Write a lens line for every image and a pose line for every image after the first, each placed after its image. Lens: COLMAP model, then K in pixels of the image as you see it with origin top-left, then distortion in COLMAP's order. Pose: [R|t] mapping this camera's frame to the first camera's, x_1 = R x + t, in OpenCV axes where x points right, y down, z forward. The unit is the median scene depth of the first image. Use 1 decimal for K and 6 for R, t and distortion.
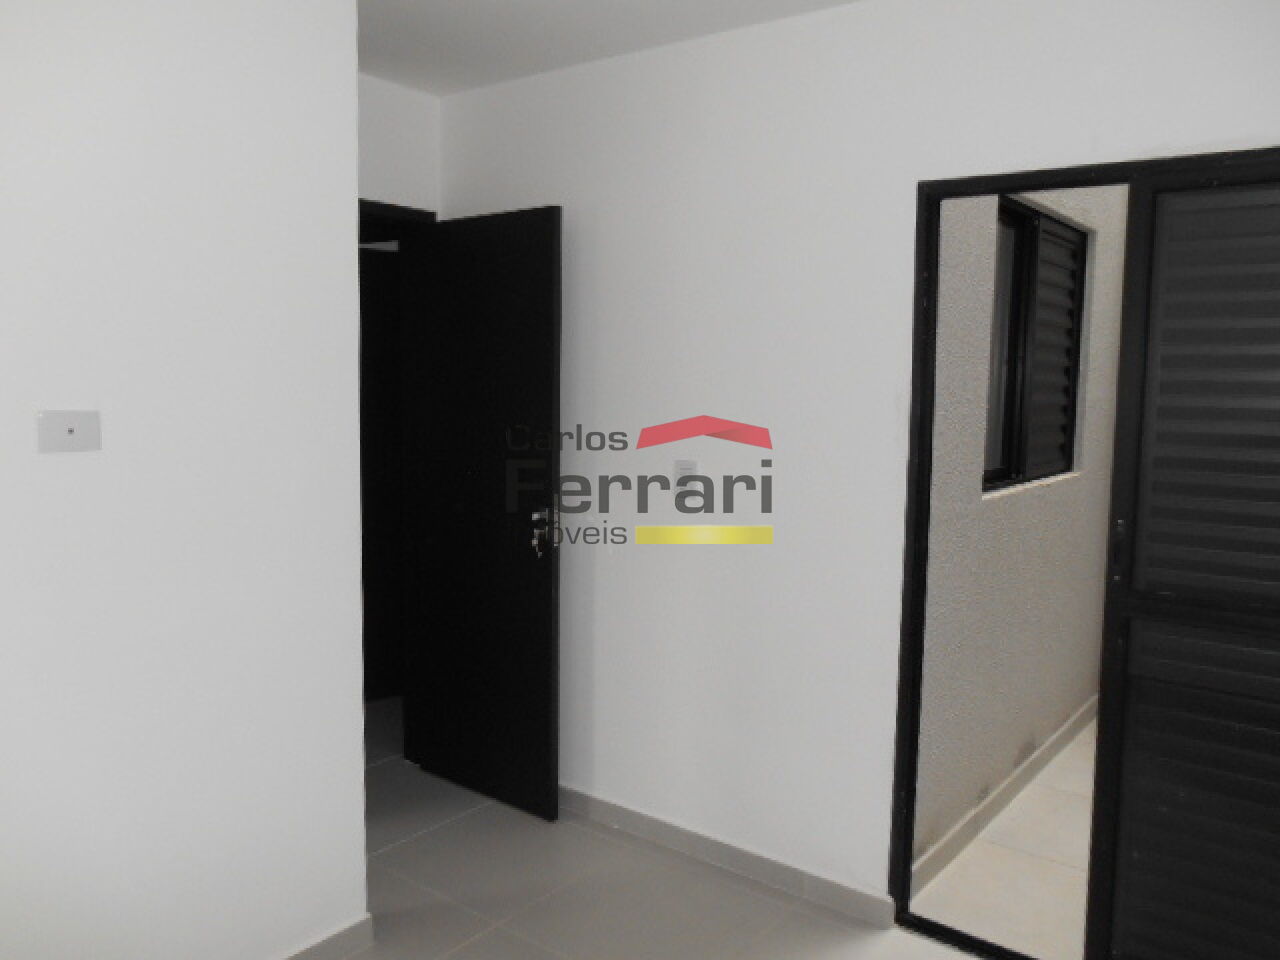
lens RADIAL K [[1010.6, 0, 640.0], [0, 1010.6, 480.0], [0, 0, 1]] dist [-0.002719, -0.001698]
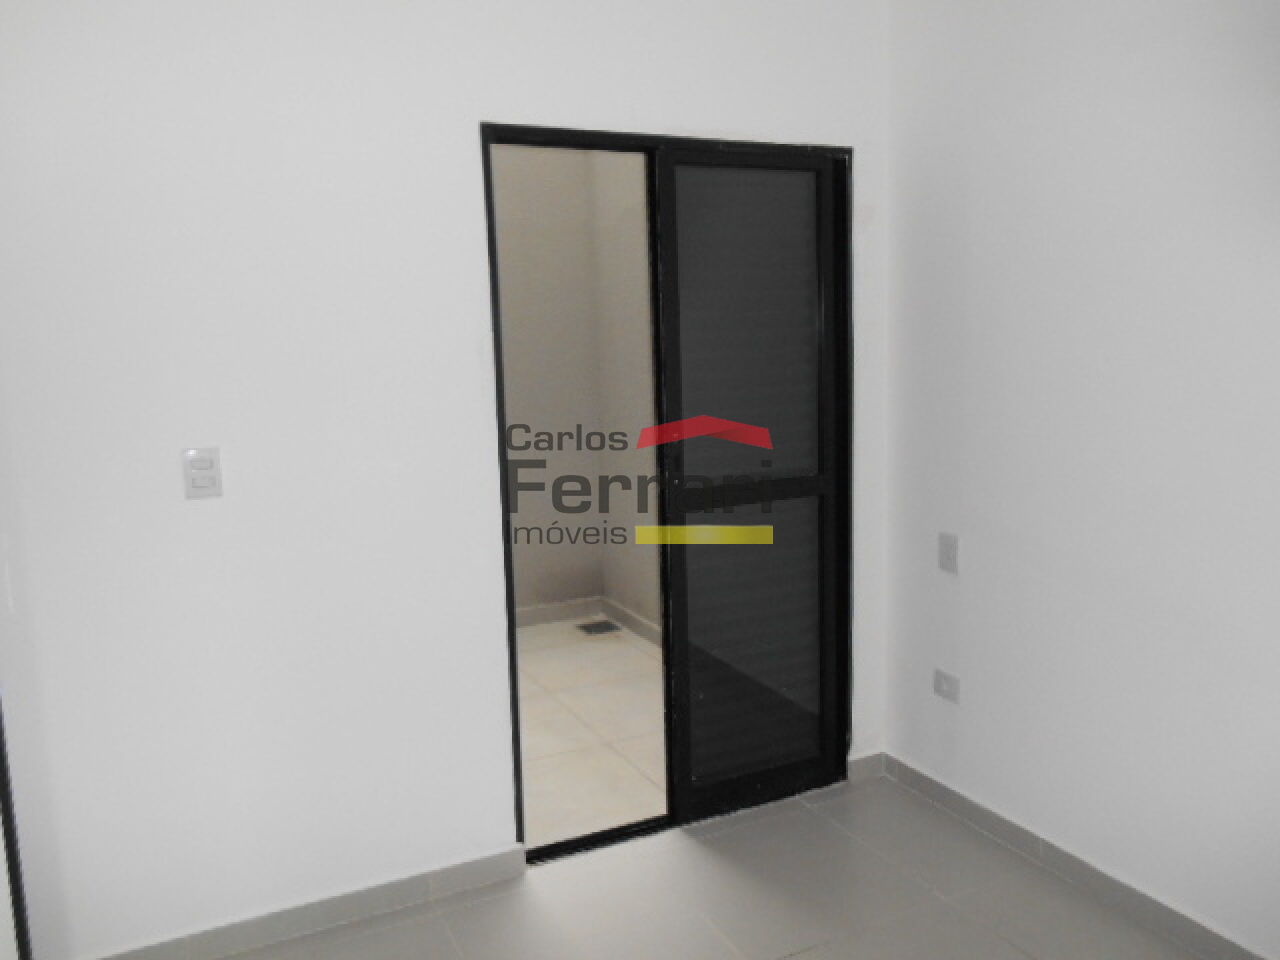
lens RADIAL K [[1010.6, 0, 640.0], [0, 1010.6, 480.0], [0, 0, 1]] dist [-0.002719, -0.001698]
pose [[0.434935, -0.157516, 0.886578, -0.635915], [0.138215, 0.984592, 0.107125, -0.040779], [-0.889791, 0.075946, 0.450004, 0.490652]]
